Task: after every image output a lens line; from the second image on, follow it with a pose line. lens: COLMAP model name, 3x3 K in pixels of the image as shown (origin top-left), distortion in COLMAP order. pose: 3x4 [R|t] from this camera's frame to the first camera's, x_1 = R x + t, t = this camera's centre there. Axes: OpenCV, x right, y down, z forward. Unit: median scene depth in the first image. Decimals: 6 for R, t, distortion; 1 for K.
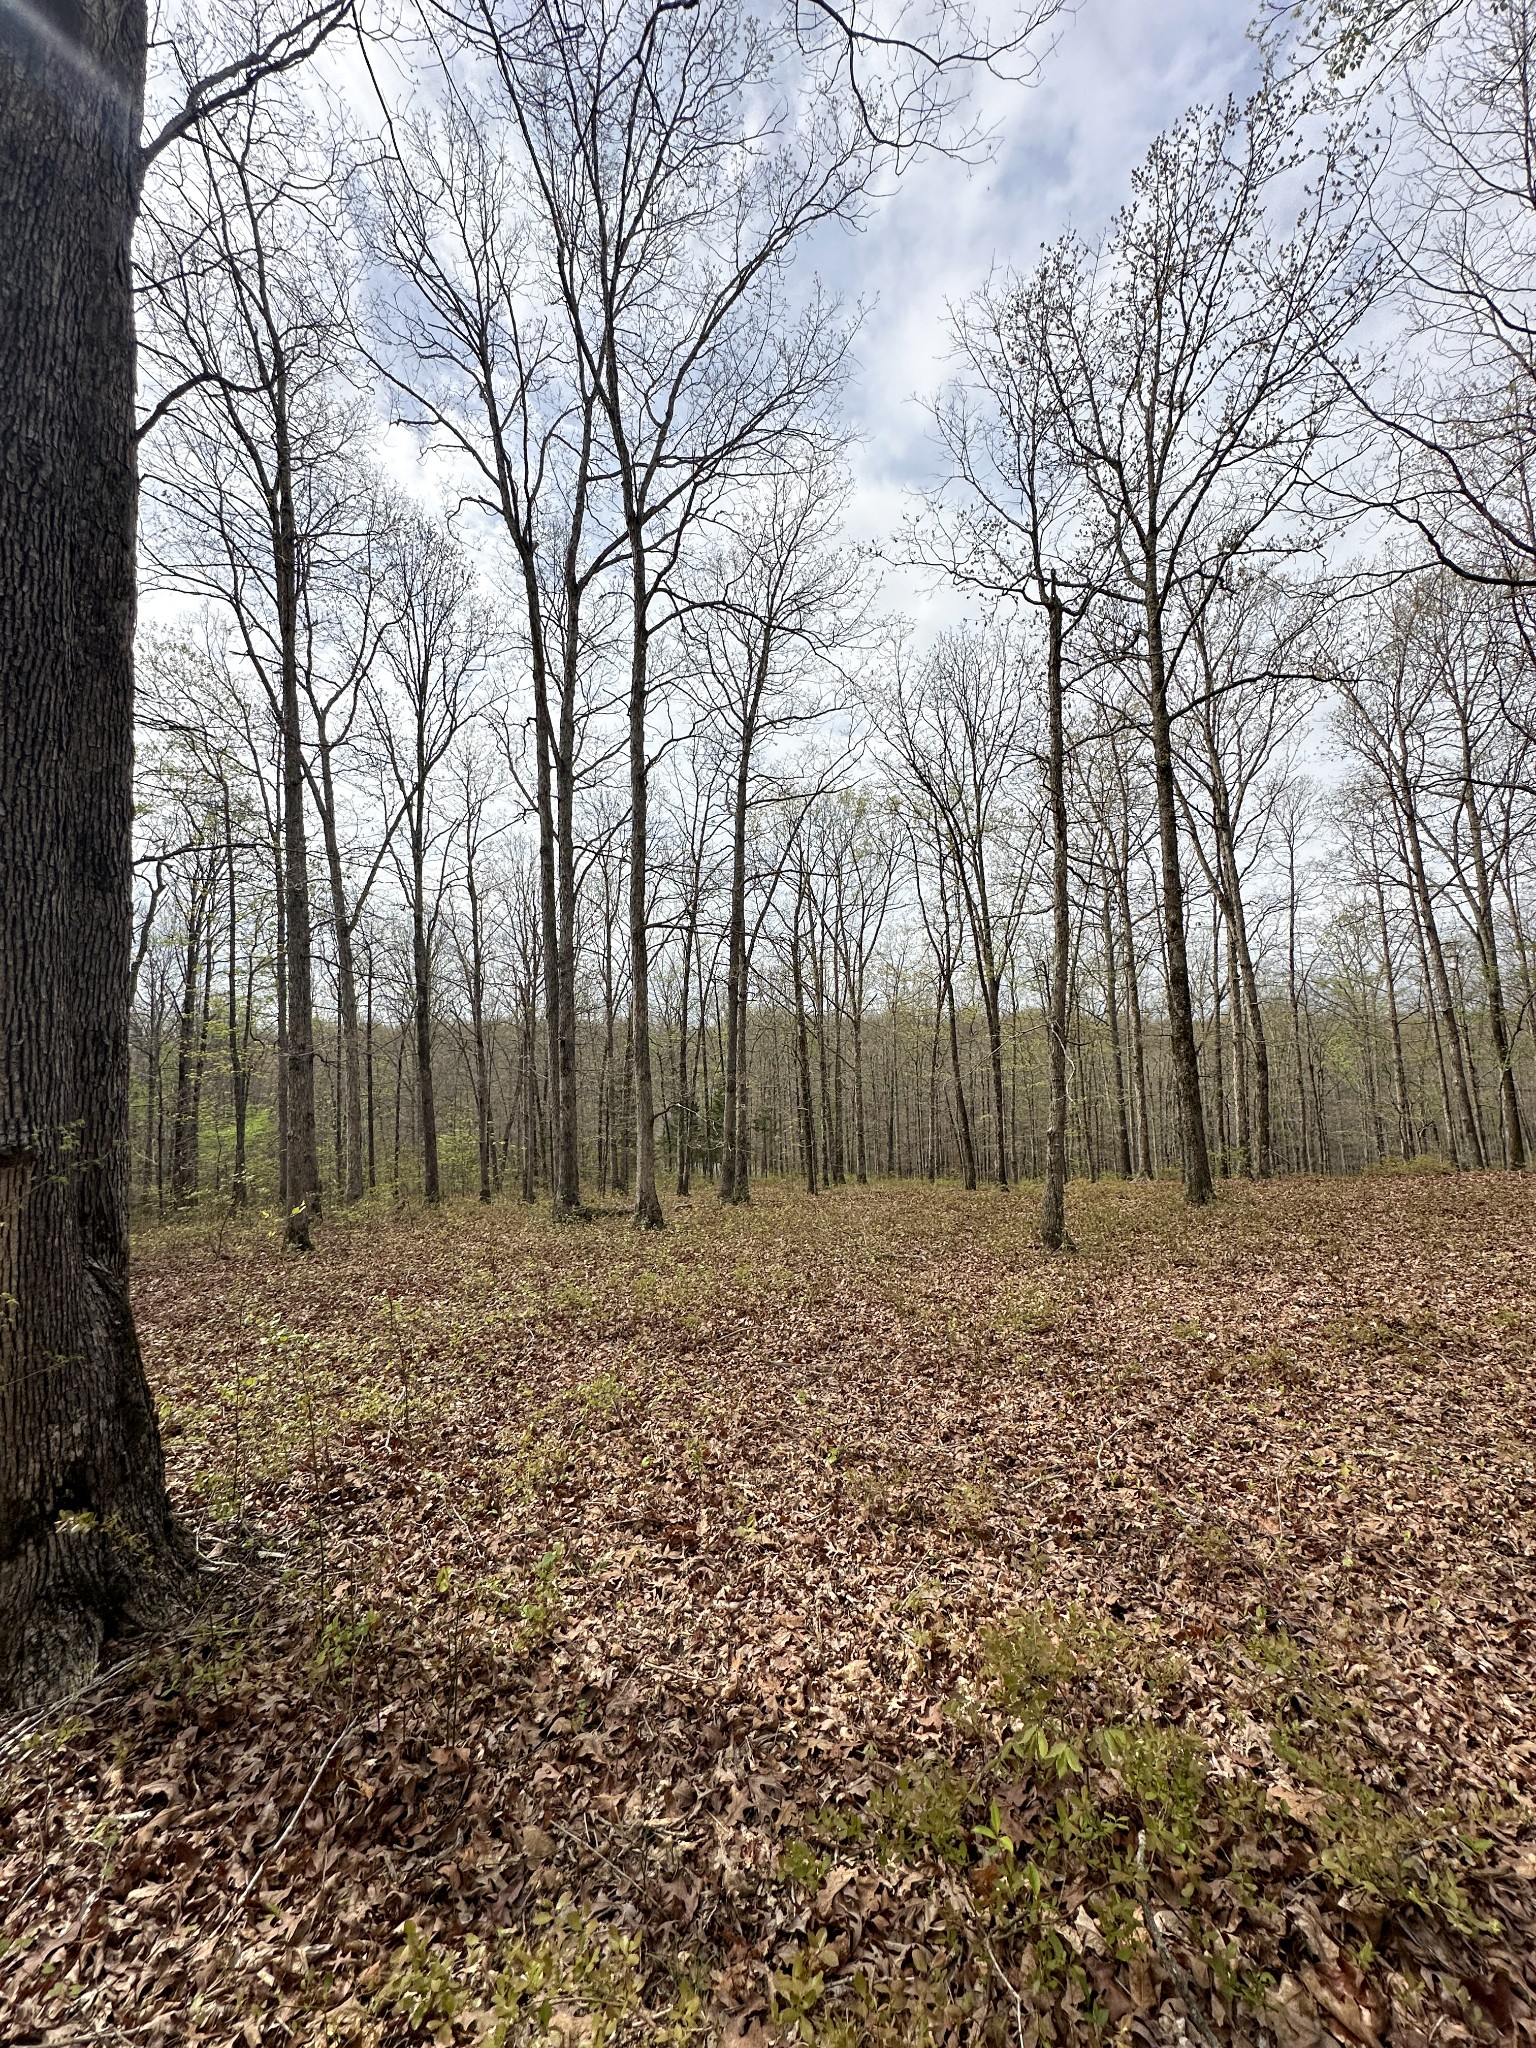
lens RADIAL K [[817.4, 0, 769.9], [0, 817.4, 1022.1], [0, 0, 1]] dist [-0.003913, 0.000779]
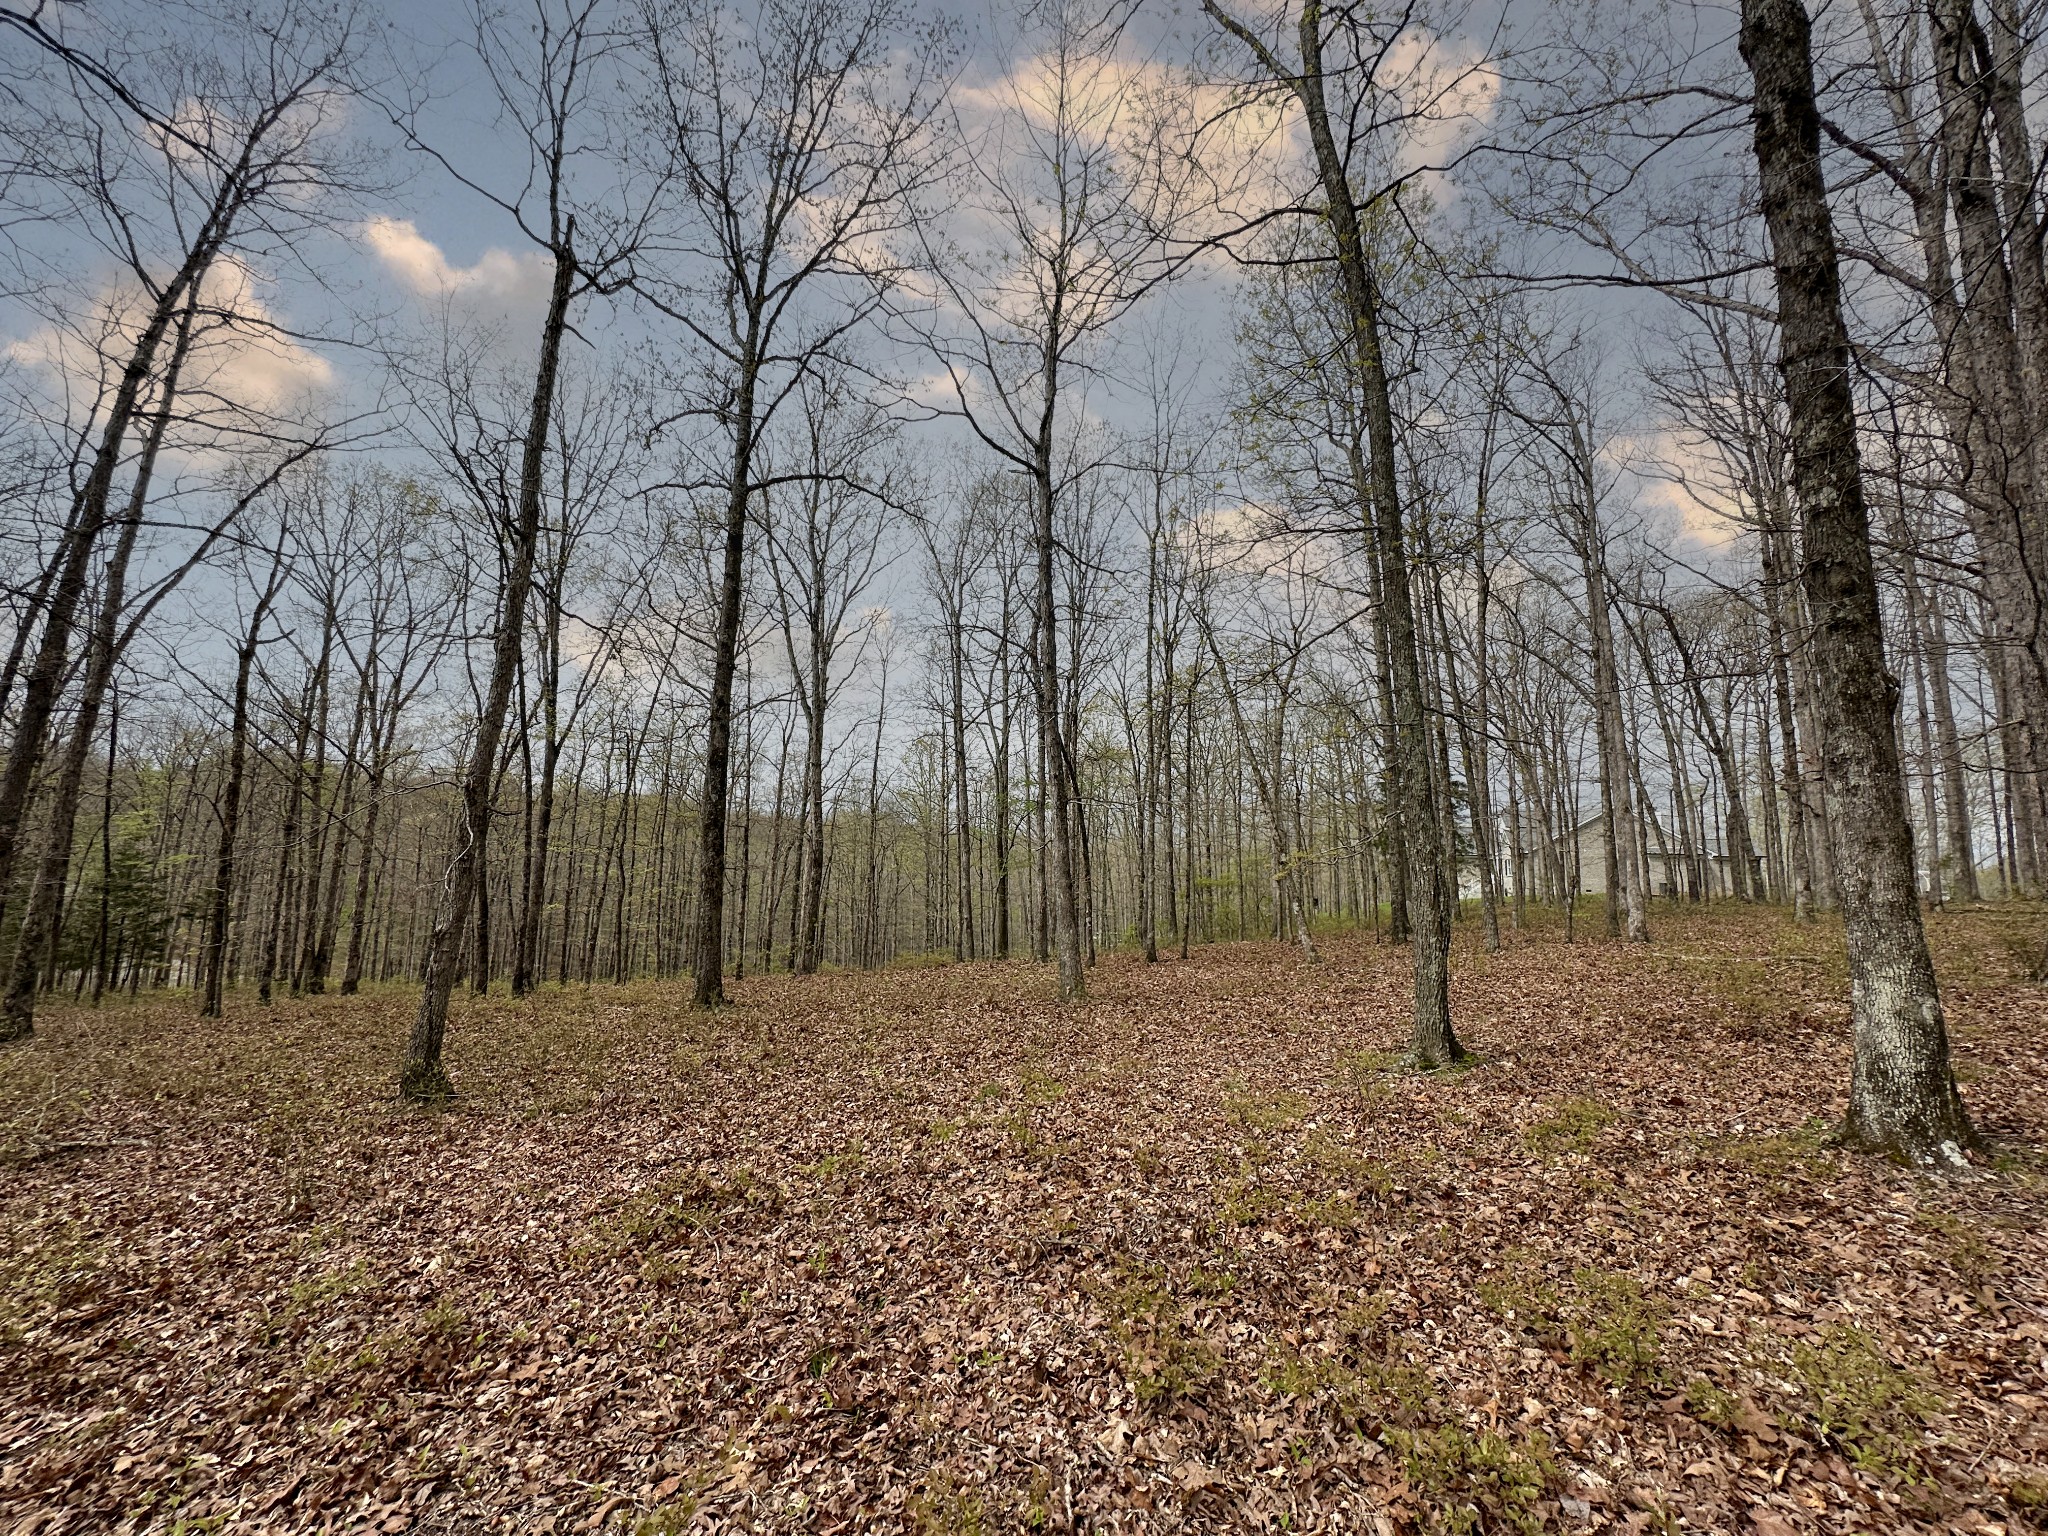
lens RADIAL K [[817.4, 0, 1022.6], [0, 817.4, 768.6], [0, 0, 1]] dist [-0.003913, 0.000779]
pose [[0.745381, 0.131449, 0.653550, 0.142158], [-0.094799, 0.991304, -0.091264, 0.007192], [-0.659864, 0.006070, 0.751361, 0.075516]]
